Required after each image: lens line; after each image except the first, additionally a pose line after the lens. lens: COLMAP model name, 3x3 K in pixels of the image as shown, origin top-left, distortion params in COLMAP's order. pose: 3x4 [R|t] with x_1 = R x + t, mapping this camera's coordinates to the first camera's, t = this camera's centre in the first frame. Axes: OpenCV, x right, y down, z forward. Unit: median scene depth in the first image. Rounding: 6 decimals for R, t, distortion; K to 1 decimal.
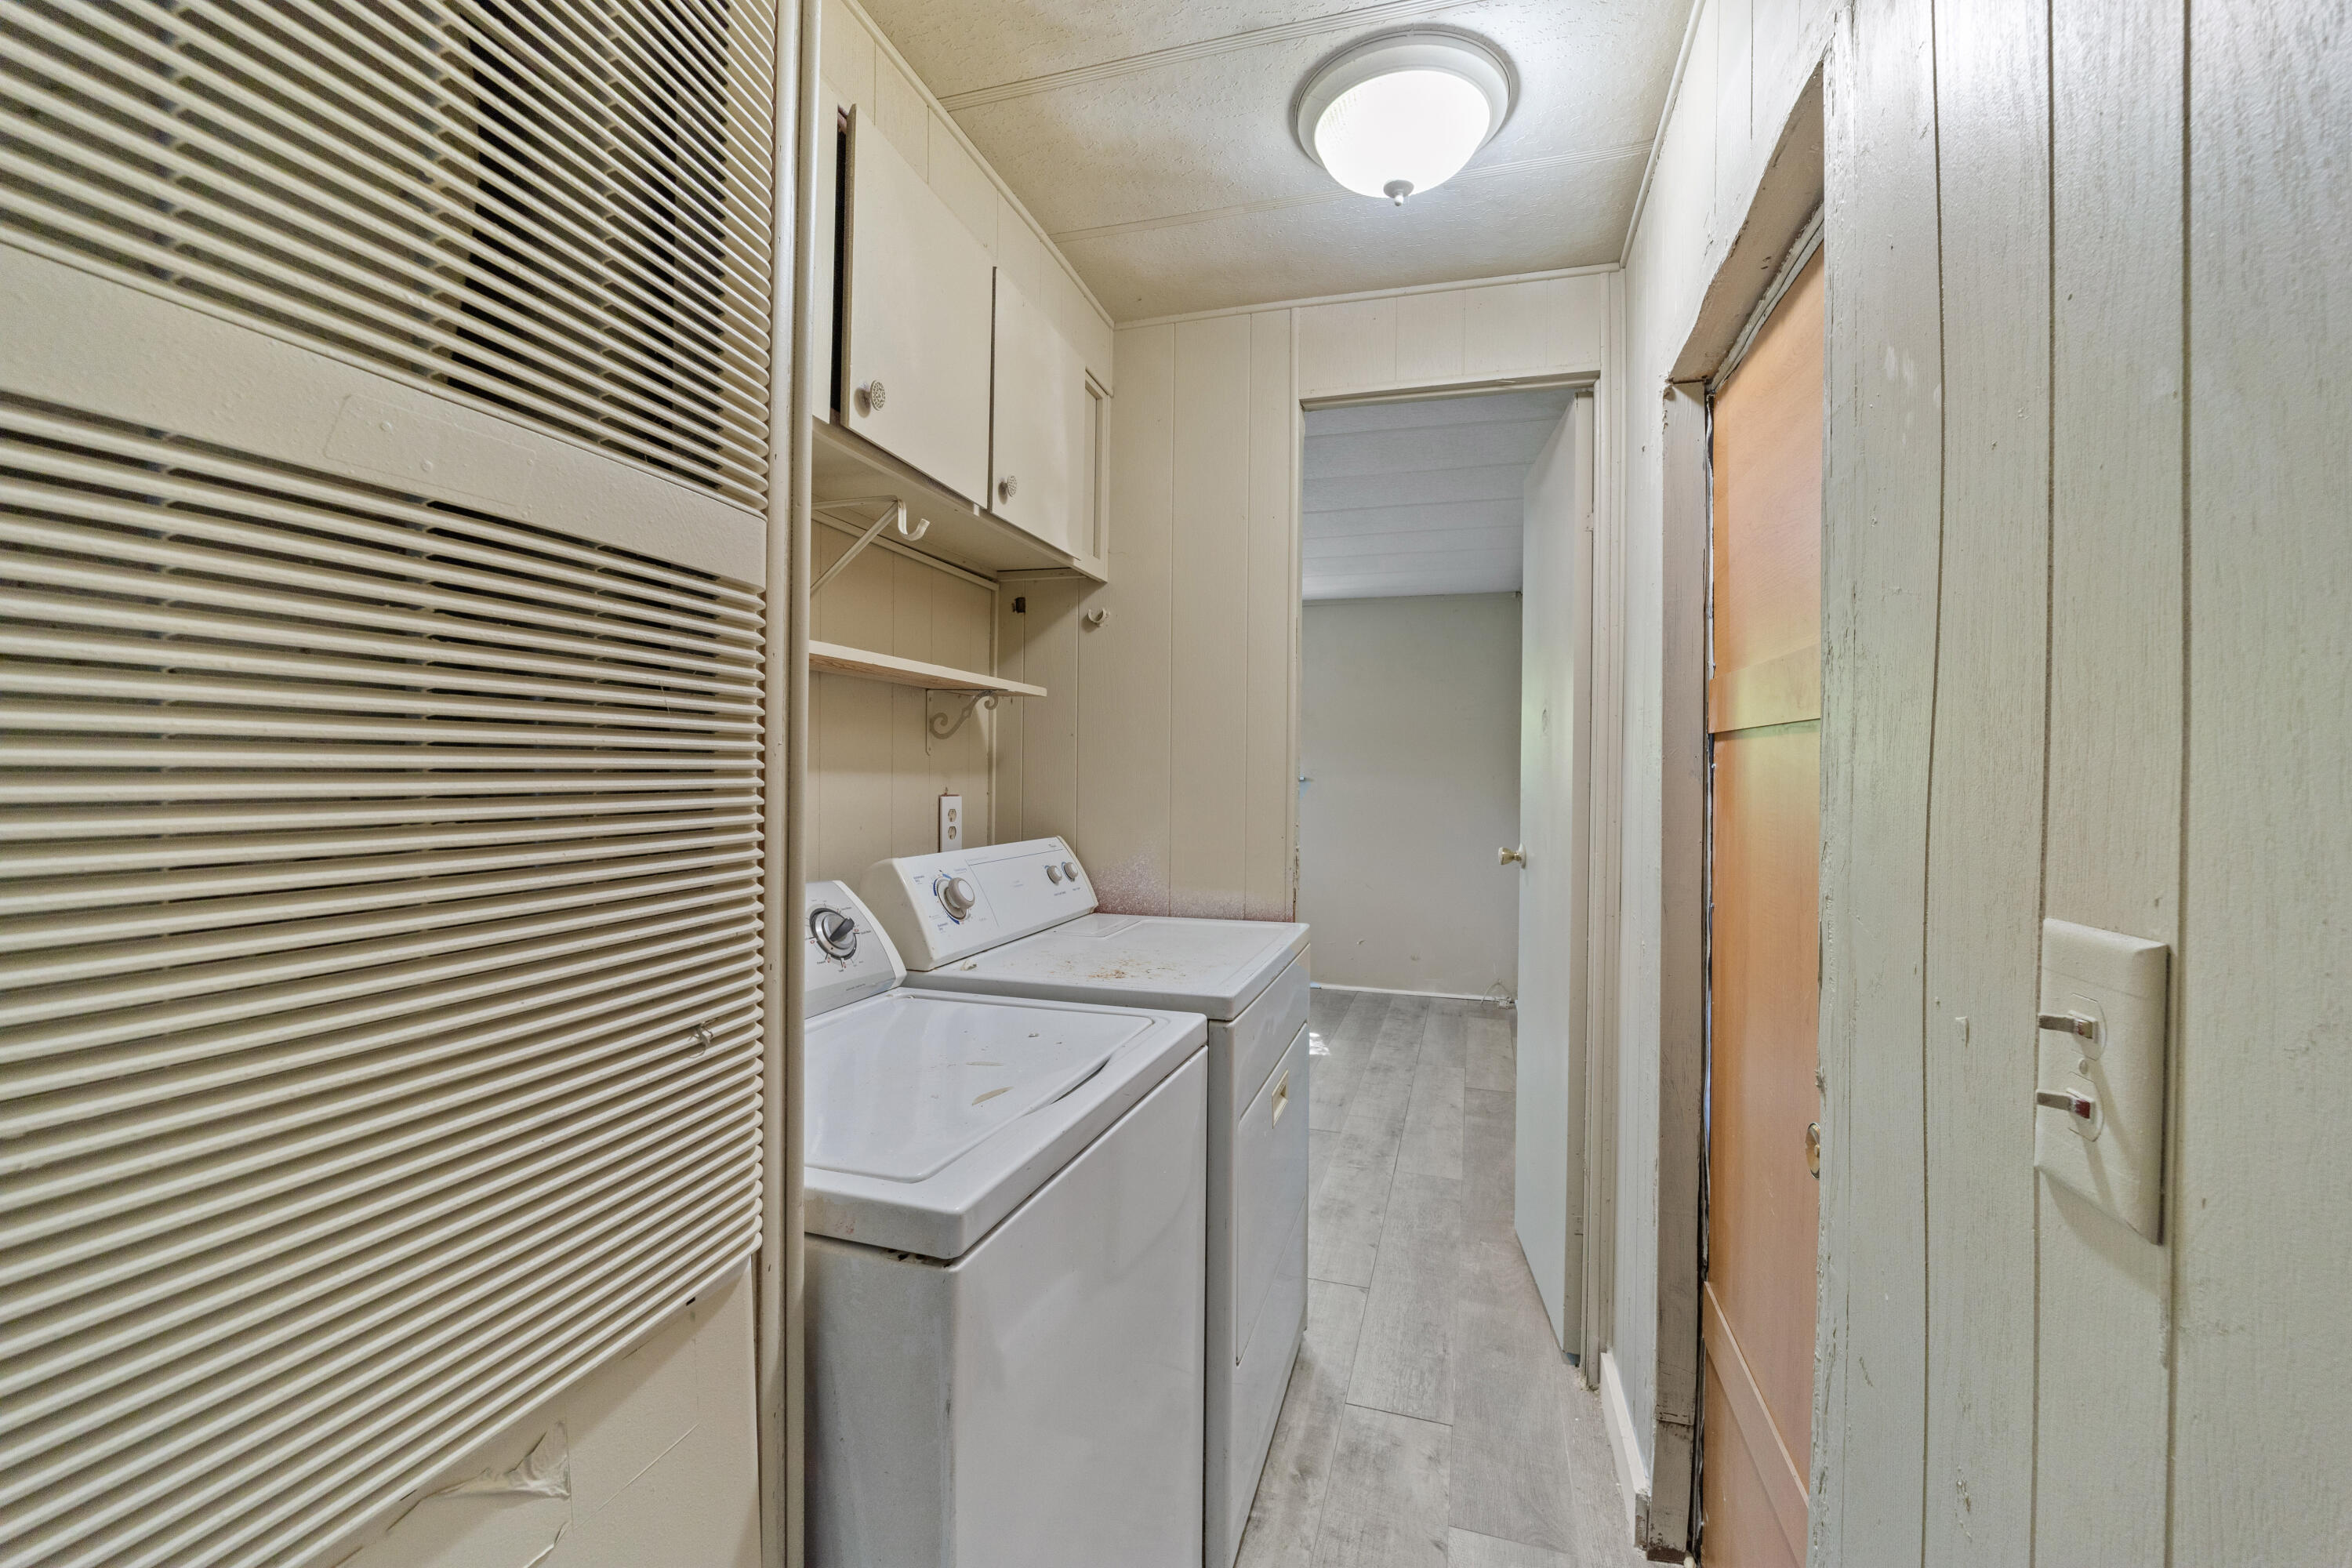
lens RADIAL K [[984.1, 0, 1180.3], [0, 984.1, 773.3], [0, 0, 1]] dist [-0.004653, -0.000684]
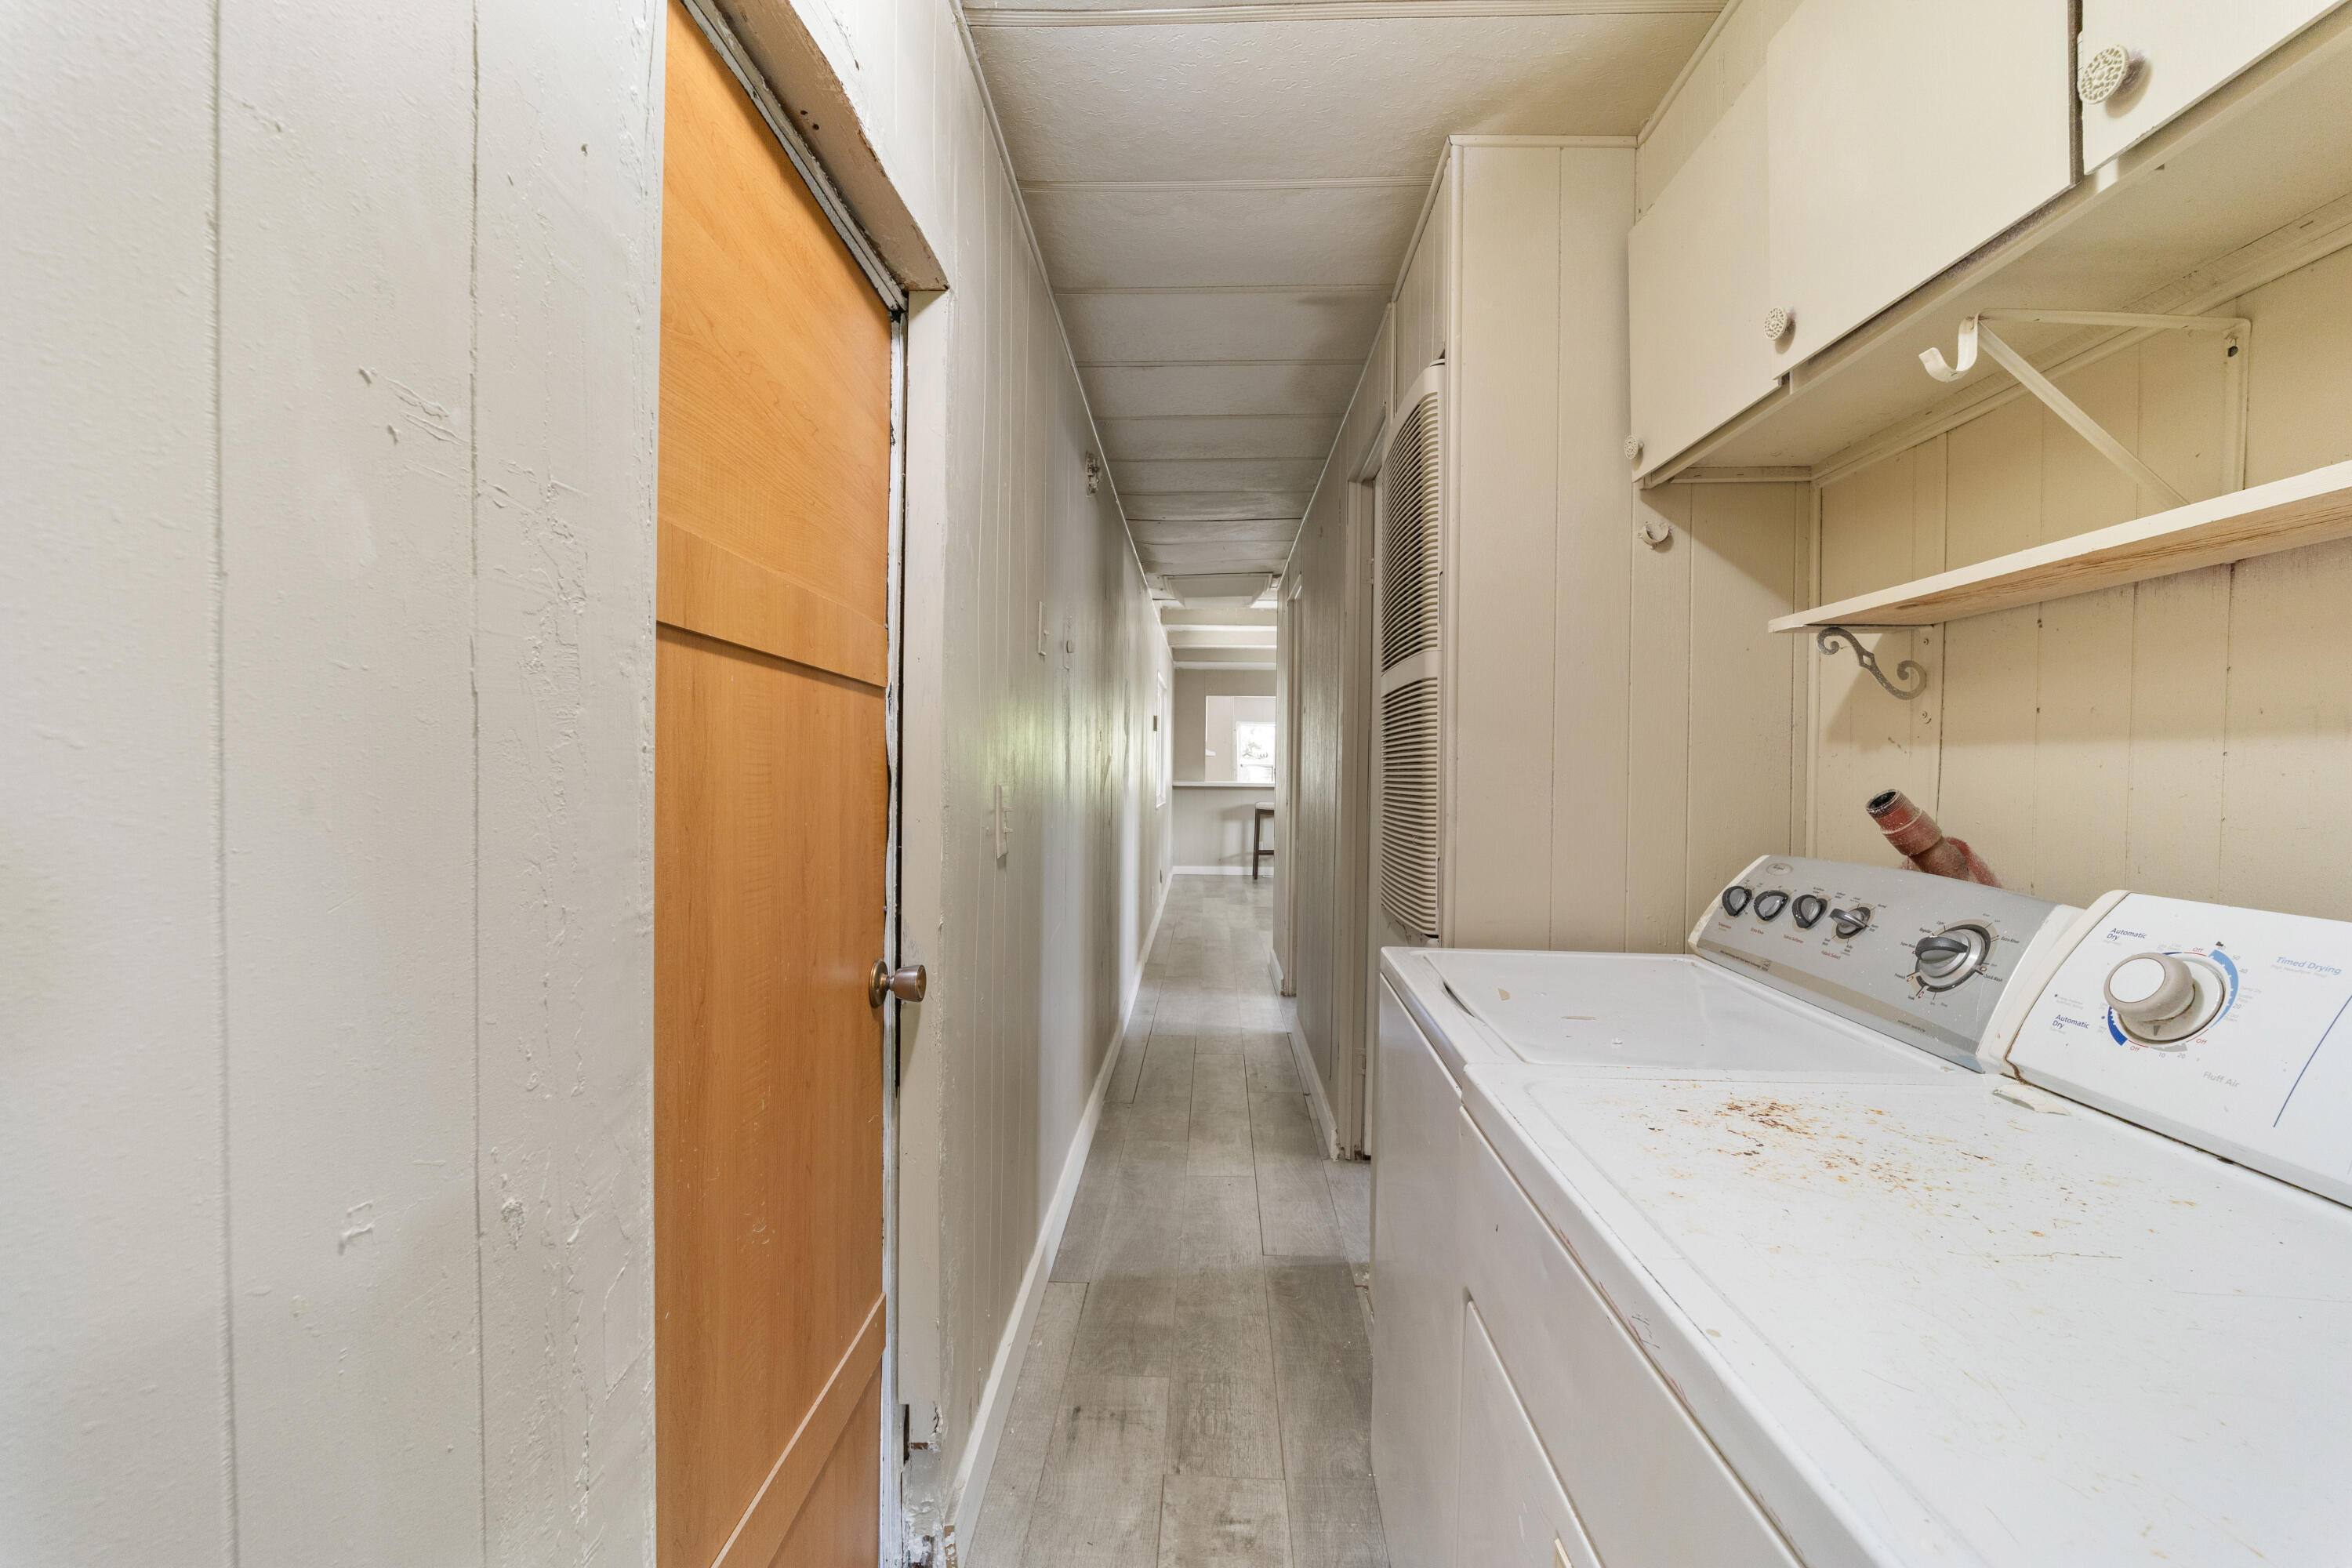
lens RADIAL K [[984.1, 0, 1176.4], [0, 984.1, 775.0], [0, 0, 1]] dist [-0.004653, -0.000684]
pose [[-0.967463, -0.000160, -0.253012, 0.487827], [-0.005245, 0.999798, 0.019427, 0.015356], [0.252958, 0.020122, -0.967268, 1.817870]]
